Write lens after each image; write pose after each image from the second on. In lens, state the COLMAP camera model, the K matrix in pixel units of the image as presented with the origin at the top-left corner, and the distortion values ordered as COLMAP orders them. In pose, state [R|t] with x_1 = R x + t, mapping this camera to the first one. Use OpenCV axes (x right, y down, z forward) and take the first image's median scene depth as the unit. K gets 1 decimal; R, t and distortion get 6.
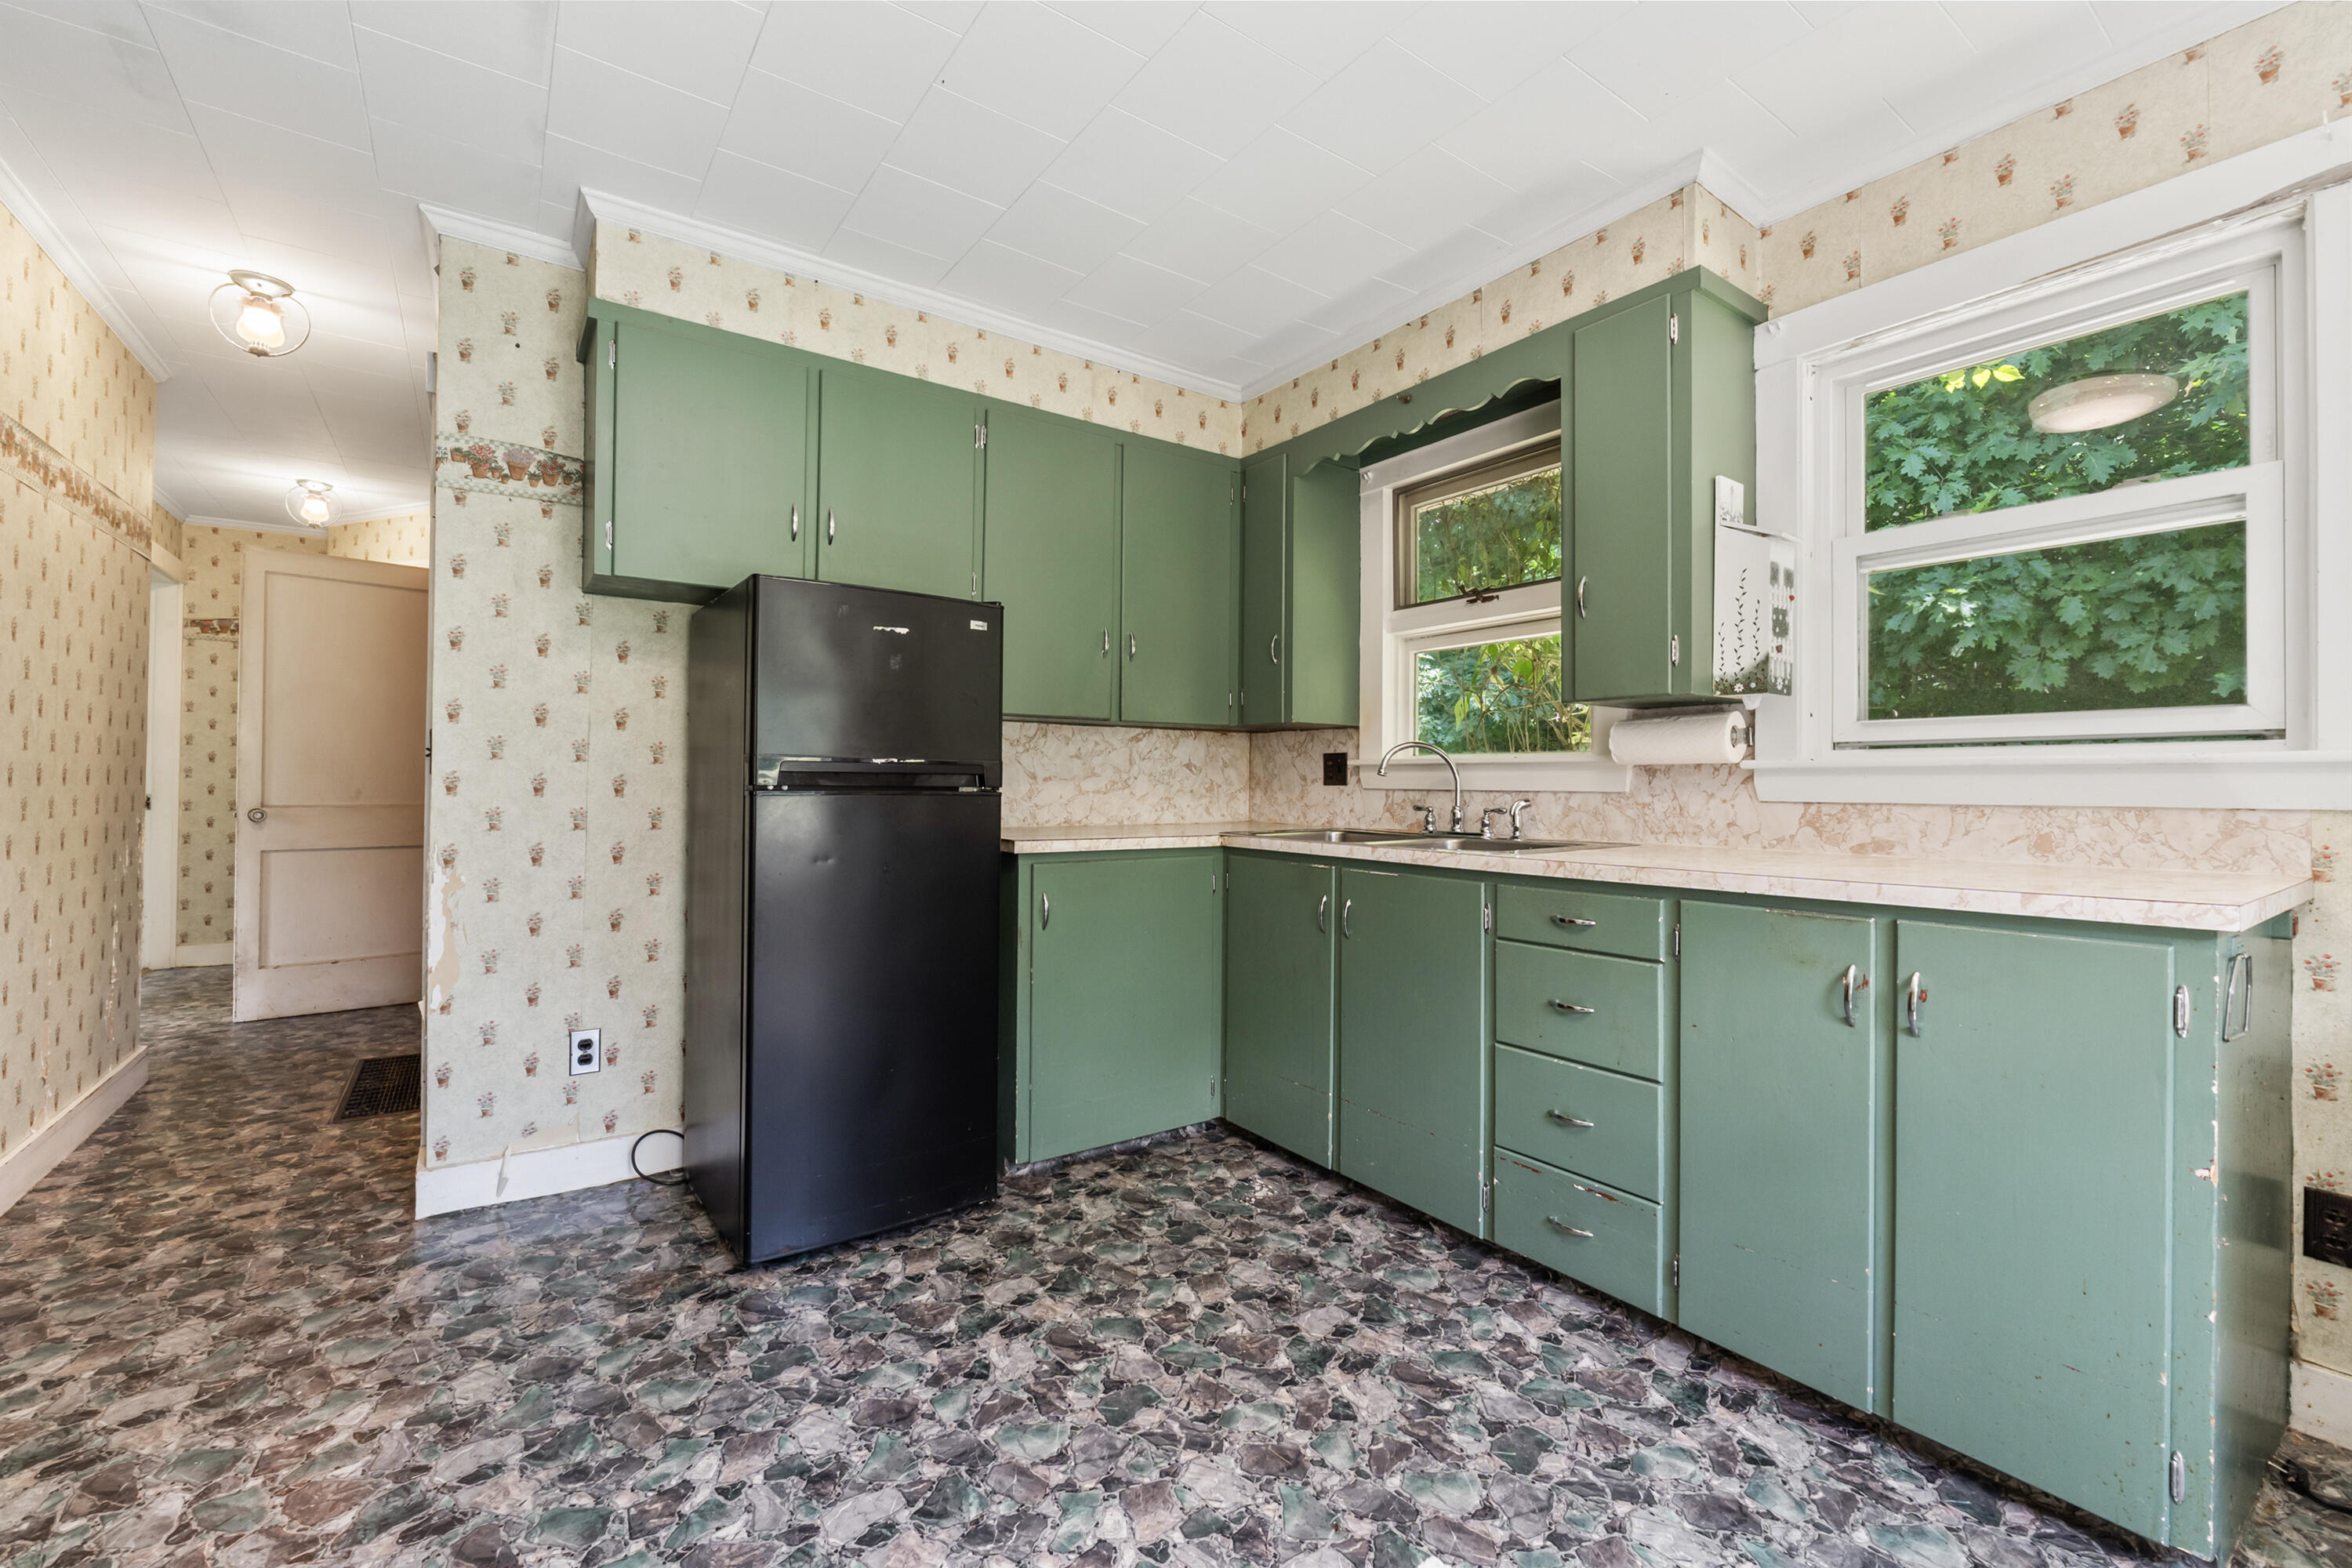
lens RADIAL K [[984.2, 0, 1178.7], [0, 984.2, 775.9], [0, 0, 1]] dist [-0.006484, -0.000750]
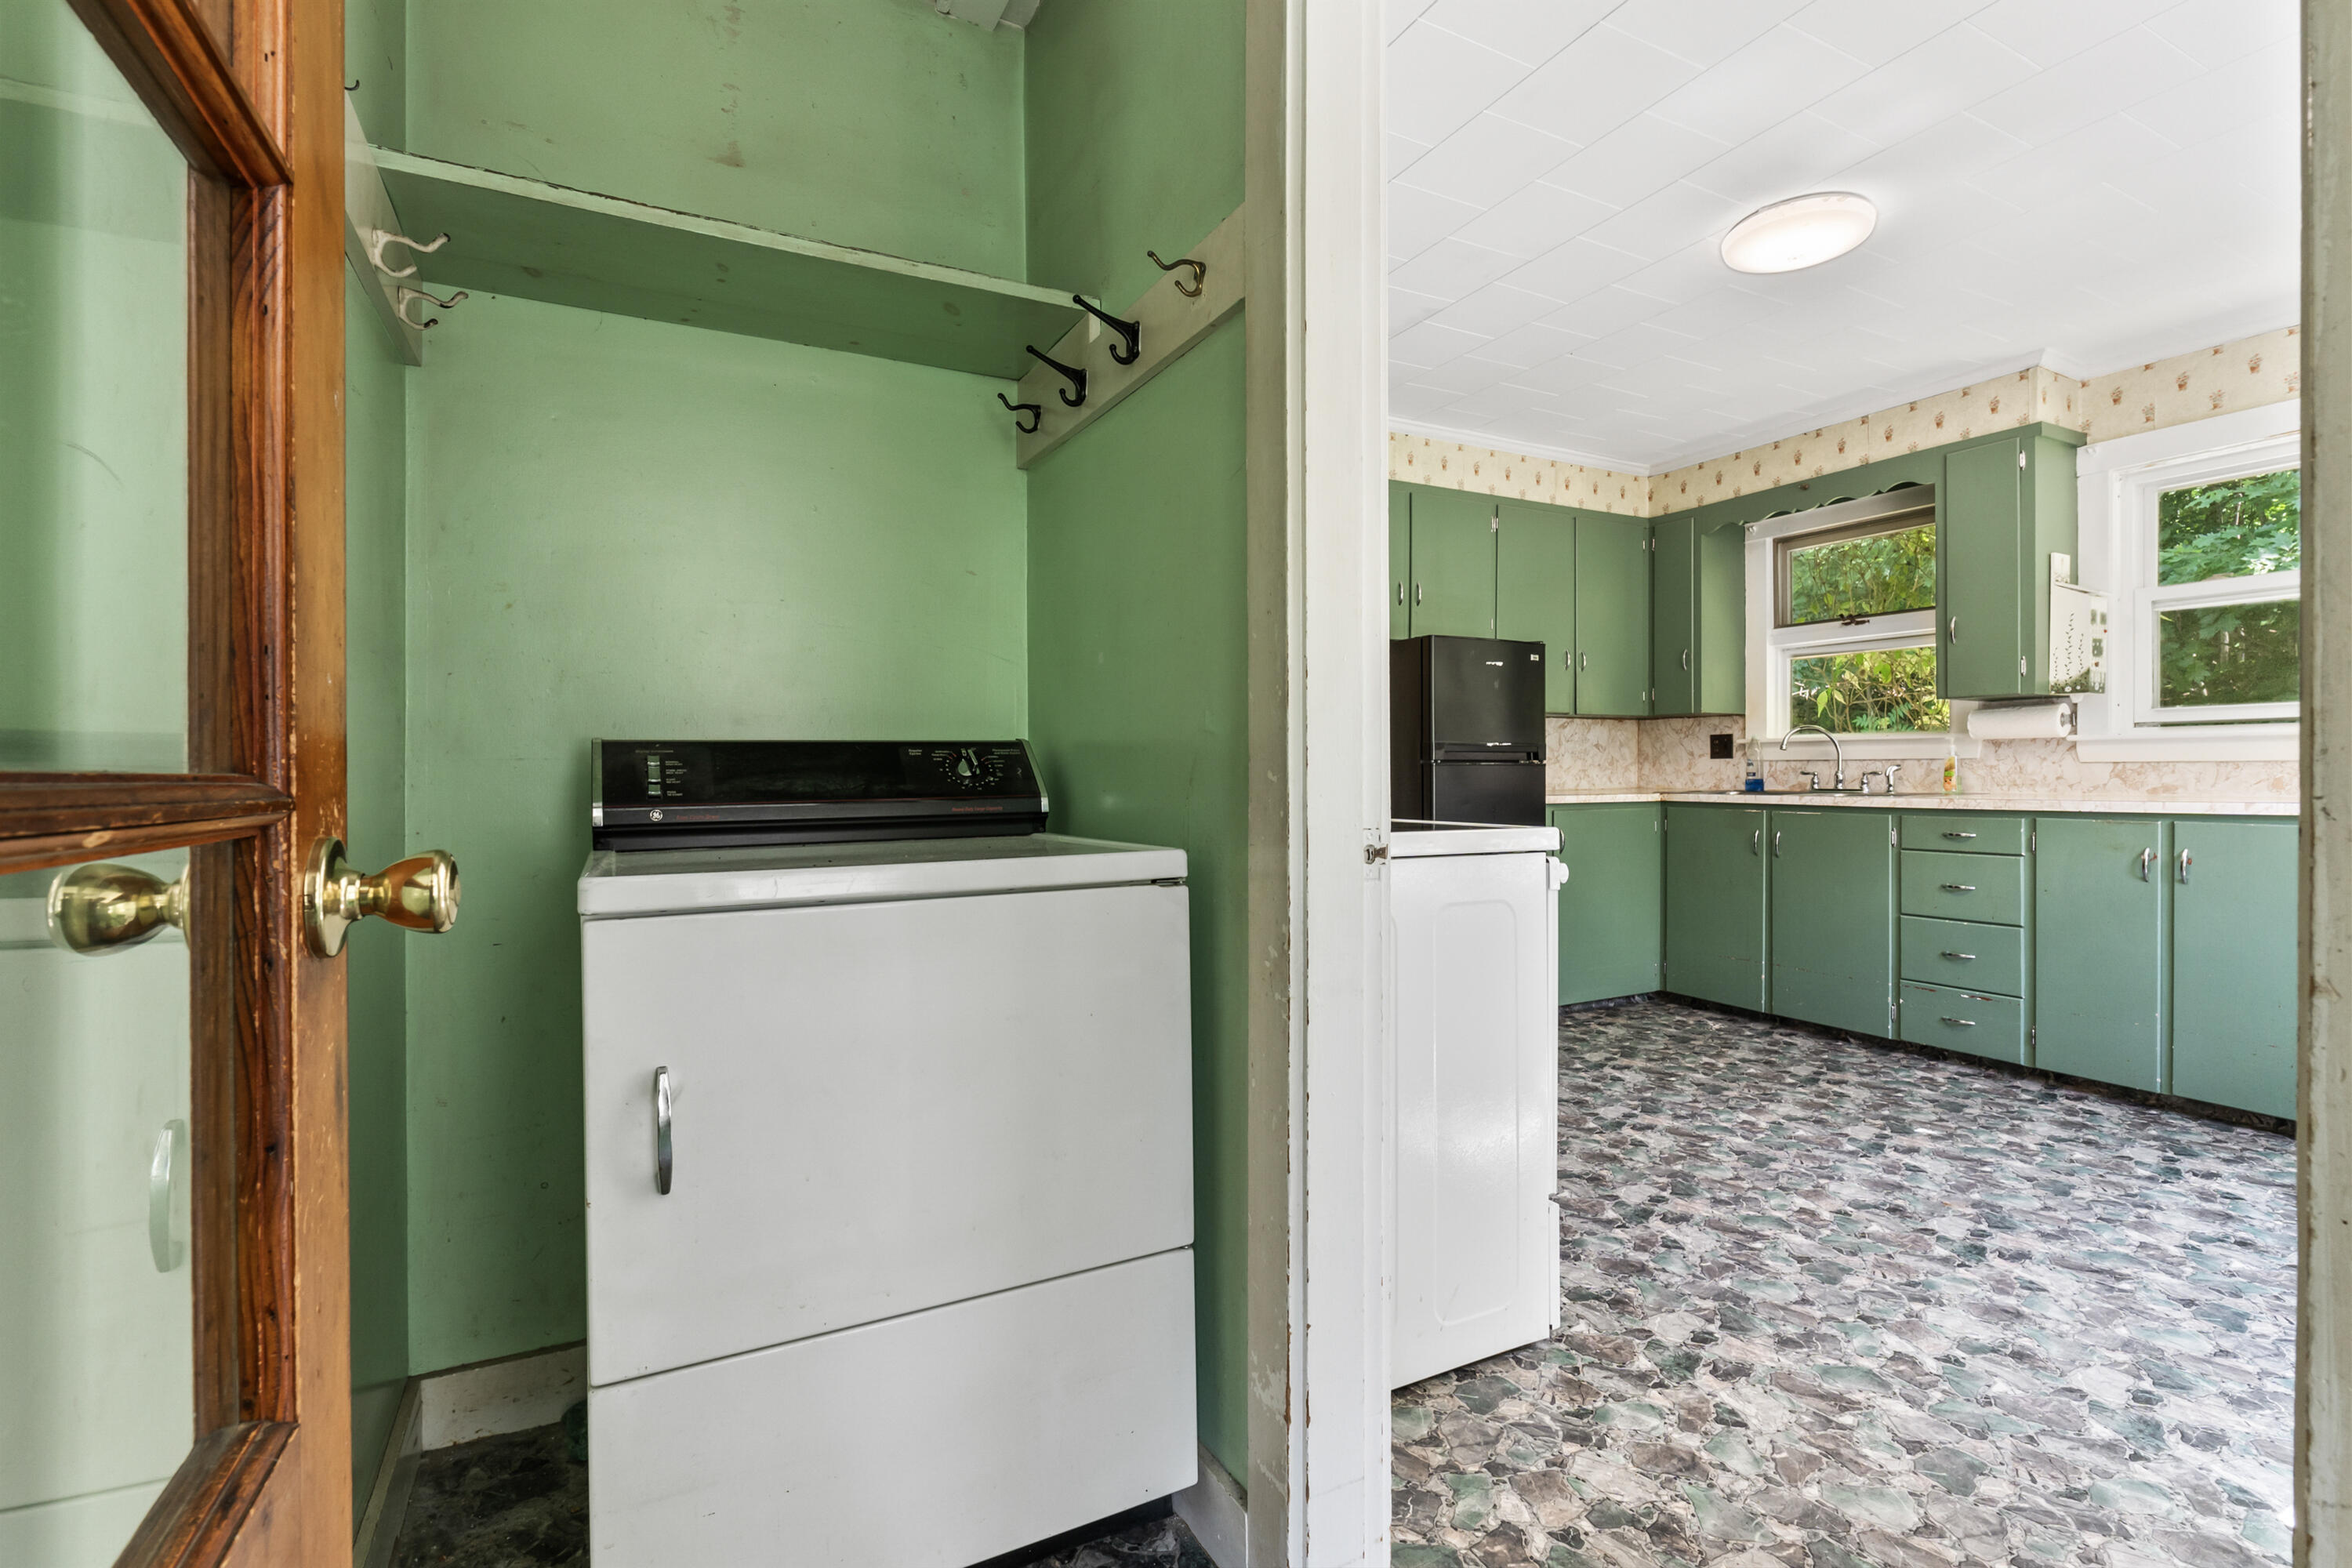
lens RADIAL K [[1078.9, 0, 1184.3], [0, 1078.9, 779.4], [0, 0, 1]] dist [-0.001952, -0.000479]
pose [[0.991326, -0.011632, -0.130907, -0.531604], [0.013819, 0.999779, 0.015813, 0.006597], [0.130695, -0.017485, 0.991268, -0.784178]]
